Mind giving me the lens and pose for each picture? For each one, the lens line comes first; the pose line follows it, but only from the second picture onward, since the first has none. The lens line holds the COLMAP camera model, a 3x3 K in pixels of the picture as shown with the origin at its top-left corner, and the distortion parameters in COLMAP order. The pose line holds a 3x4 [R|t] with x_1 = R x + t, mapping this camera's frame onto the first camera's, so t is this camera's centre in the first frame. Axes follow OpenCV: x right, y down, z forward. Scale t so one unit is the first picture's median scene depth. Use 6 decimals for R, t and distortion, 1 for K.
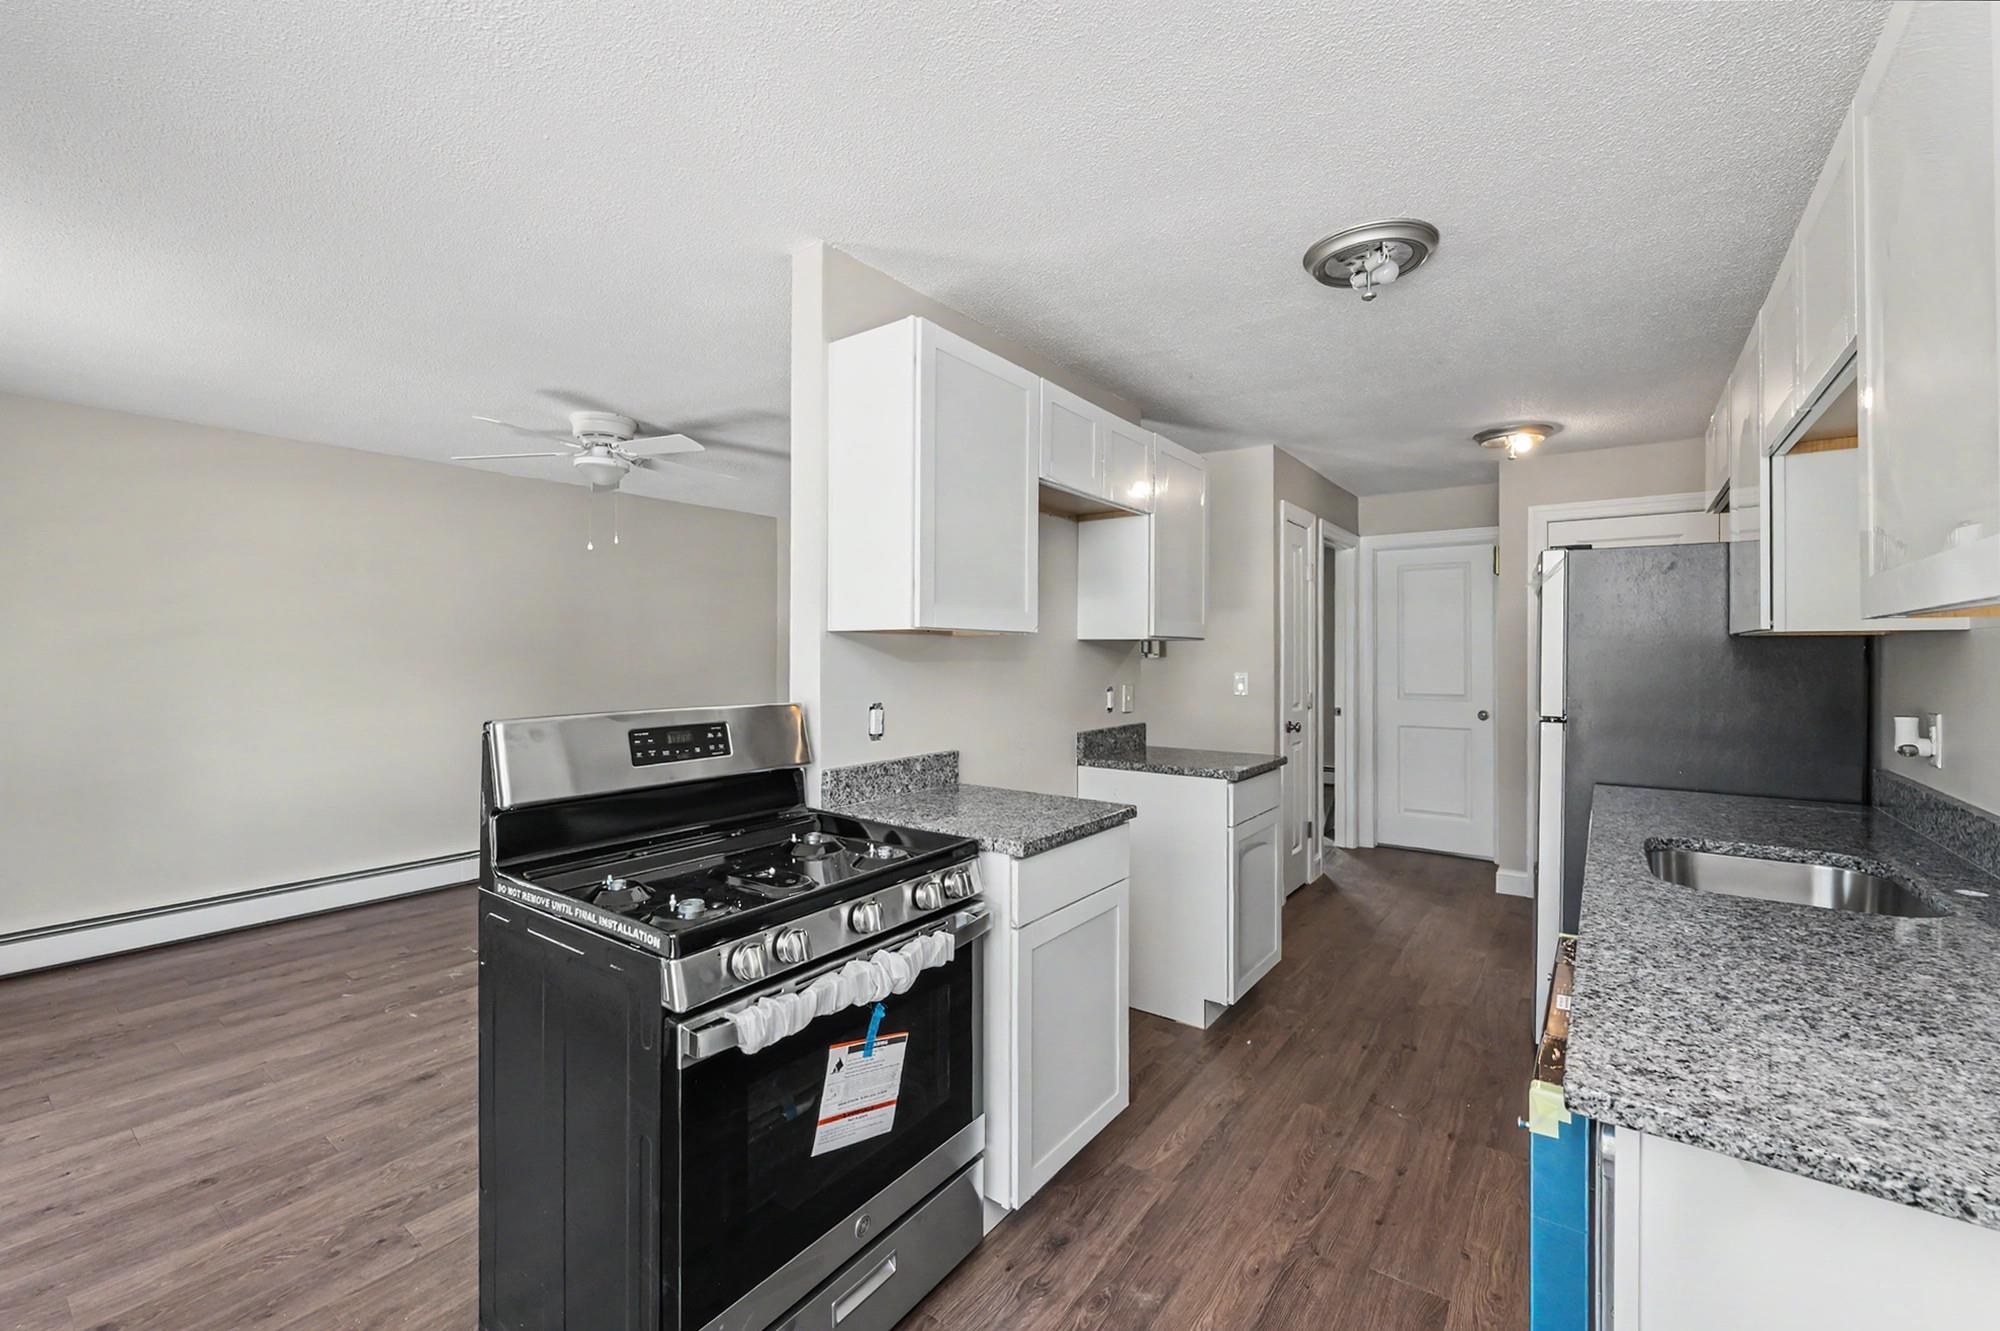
lens RADIAL K [[816.8, 0, 1008.7], [0, 816.8, 647.5], [0, 0, 1]] dist [-0.004474, -0.000608]
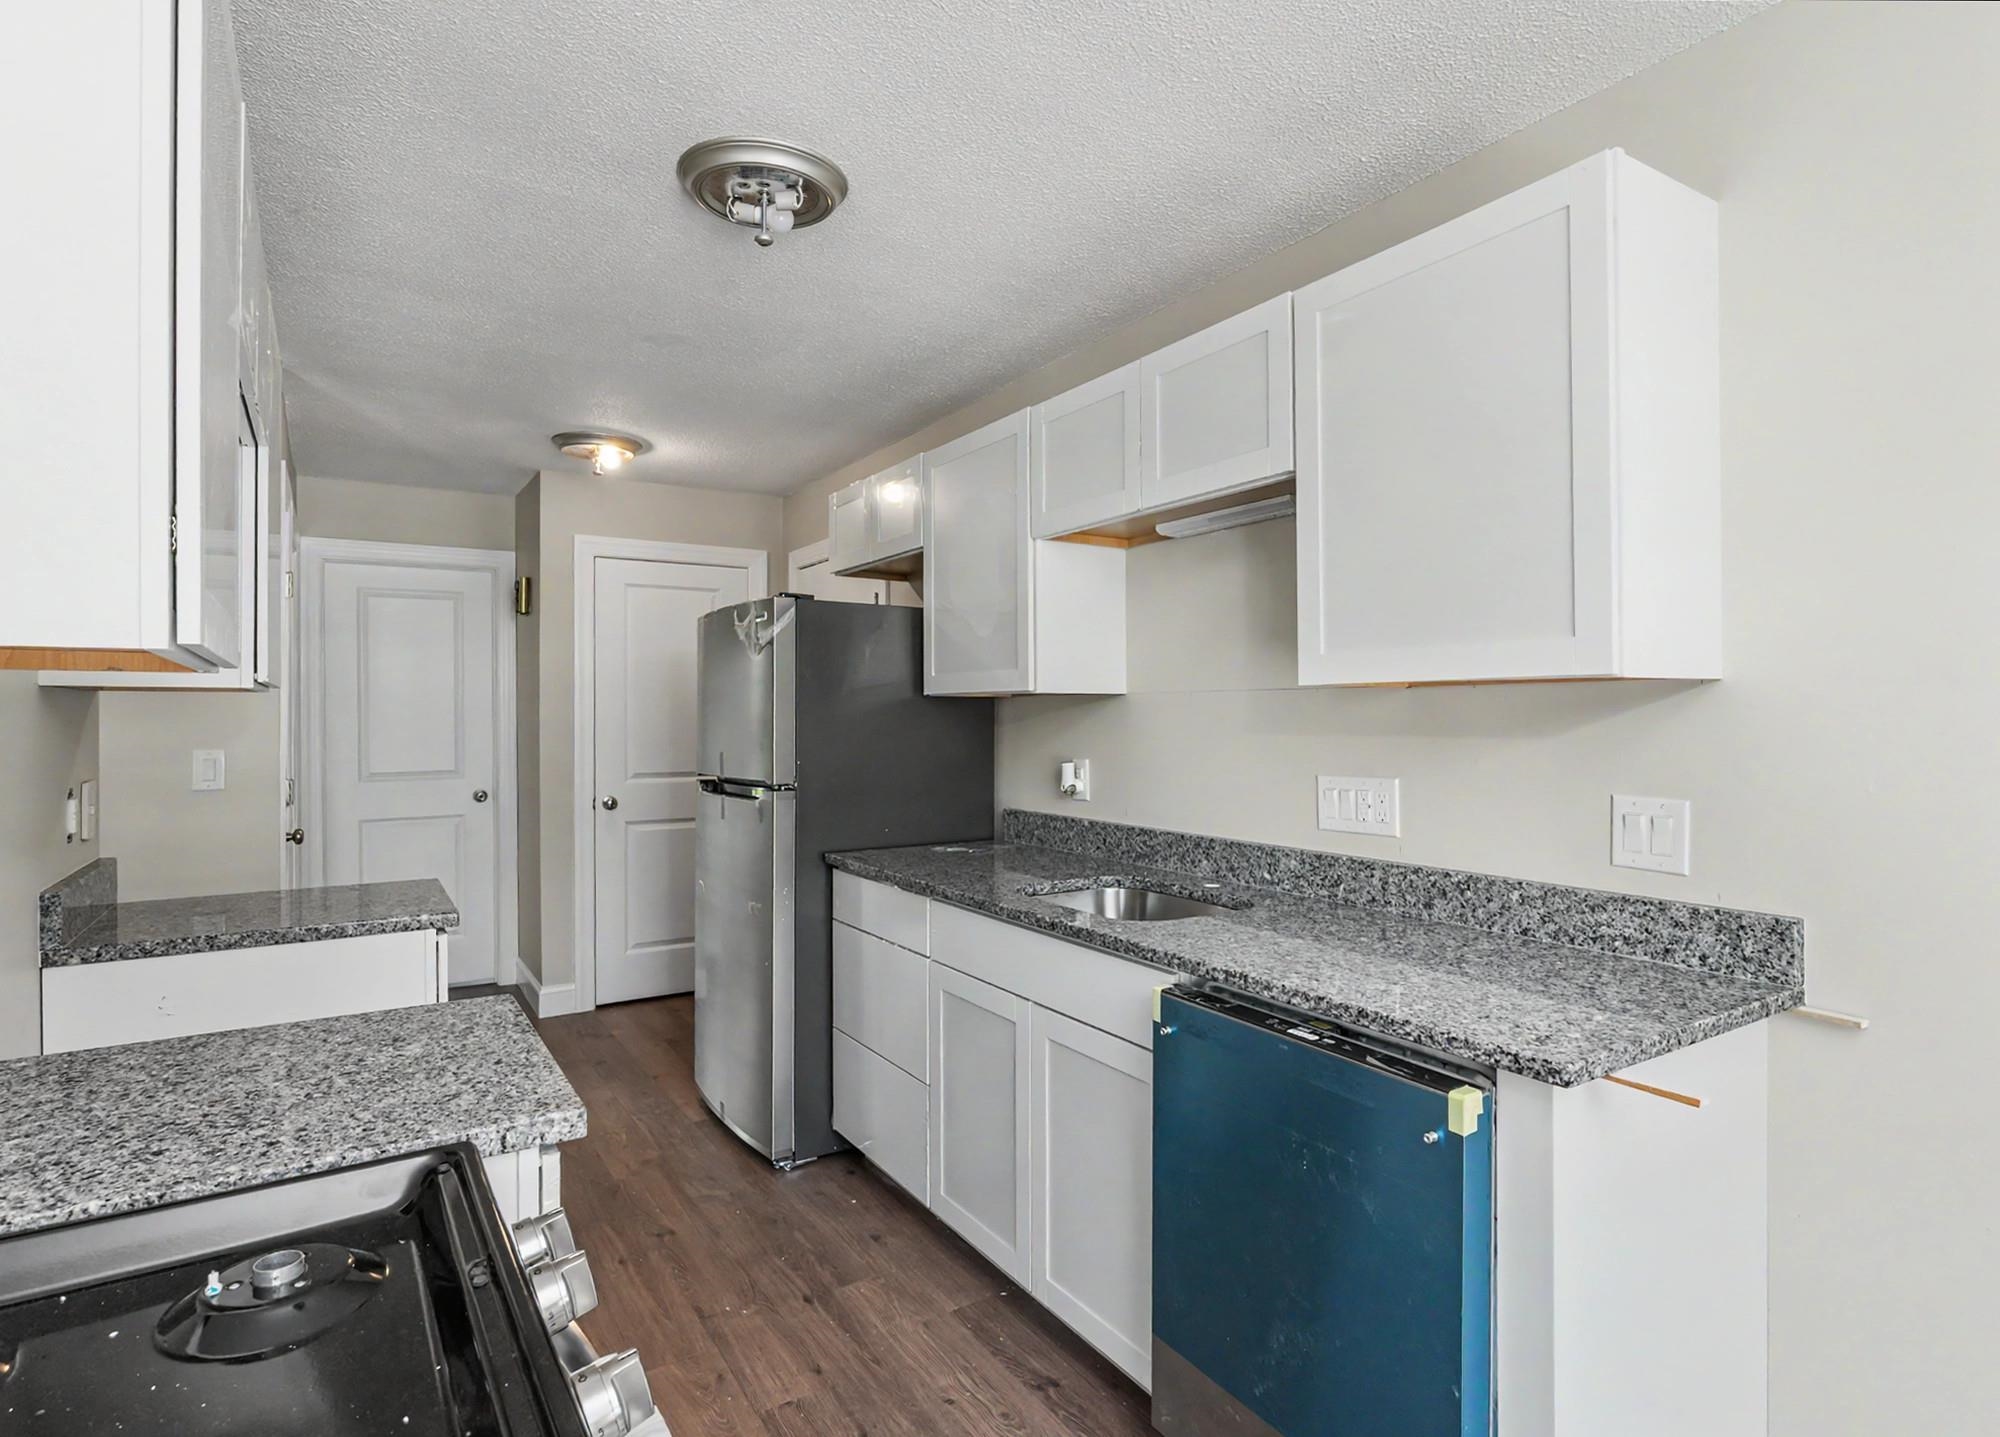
lens RADIAL K [[1053.8, 0, 1006.1], [0, 1053.8, 705.1], [0, 0, 1]] dist [-0.007898, -0.001060]
pose [[0.352881, 0.003880, 0.935660, -0.327291], [-0.002185, 0.999992, -0.003322, 0.001832], [-0.935666, -0.000872, 0.352887, 0.374696]]
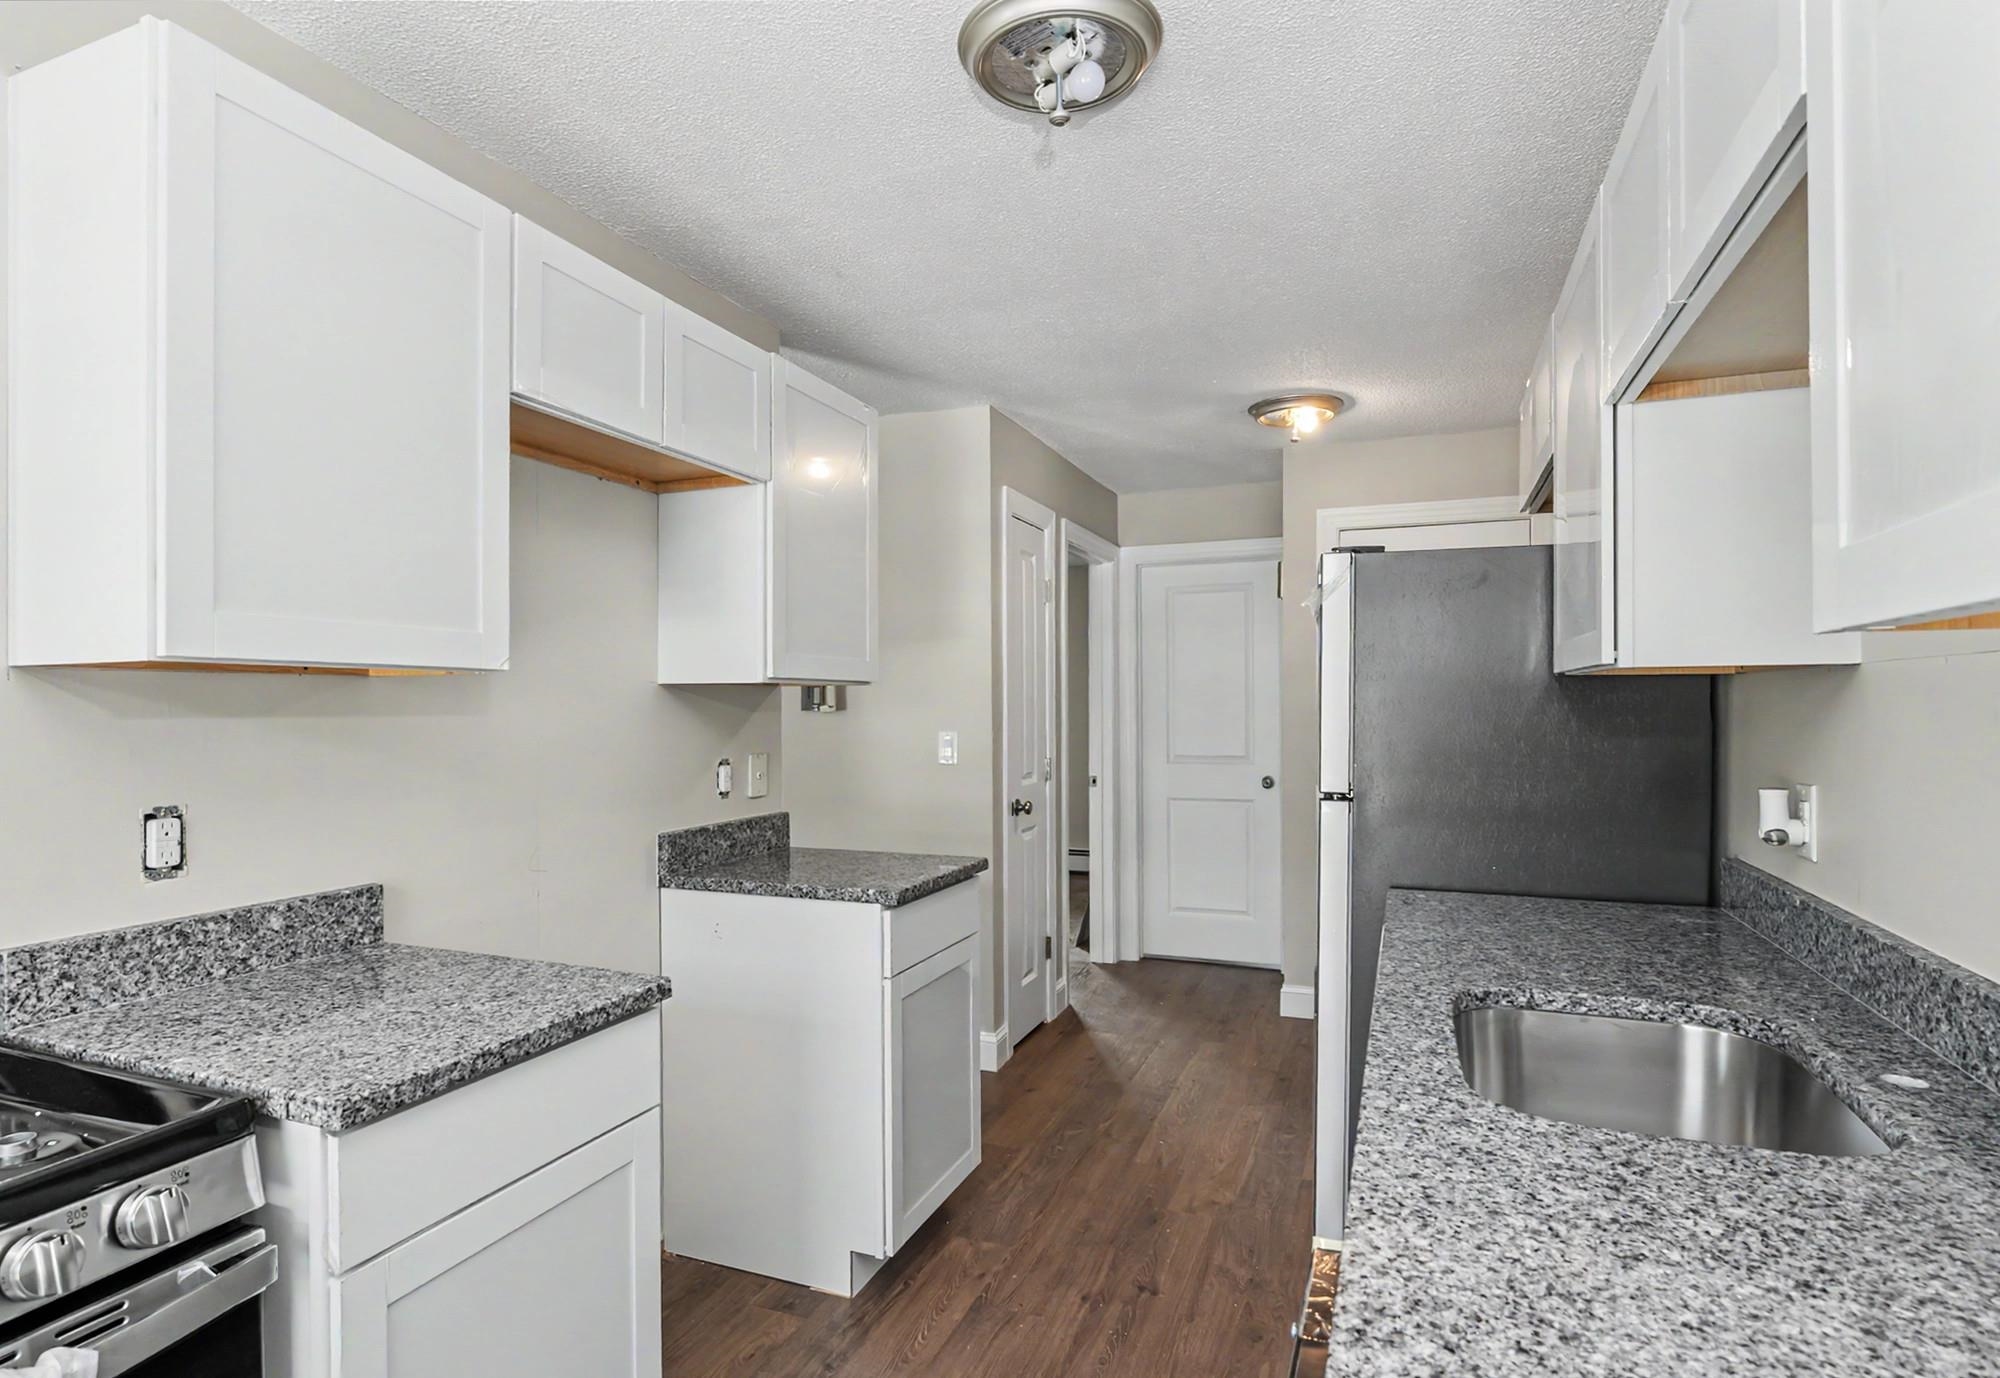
lens RADIAL K [[1039.9, 0, 988.7], [0, 1039.9, 705.9], [0, 0, 1]] dist [-0.004727, -0.001780]
pose [[0.969496, -0.007067, 0.245005, 0.165115], [0.005050, 0.999948, 0.008861, 0.001420], [-0.245055, -0.007354, 0.969481, 0.215336]]
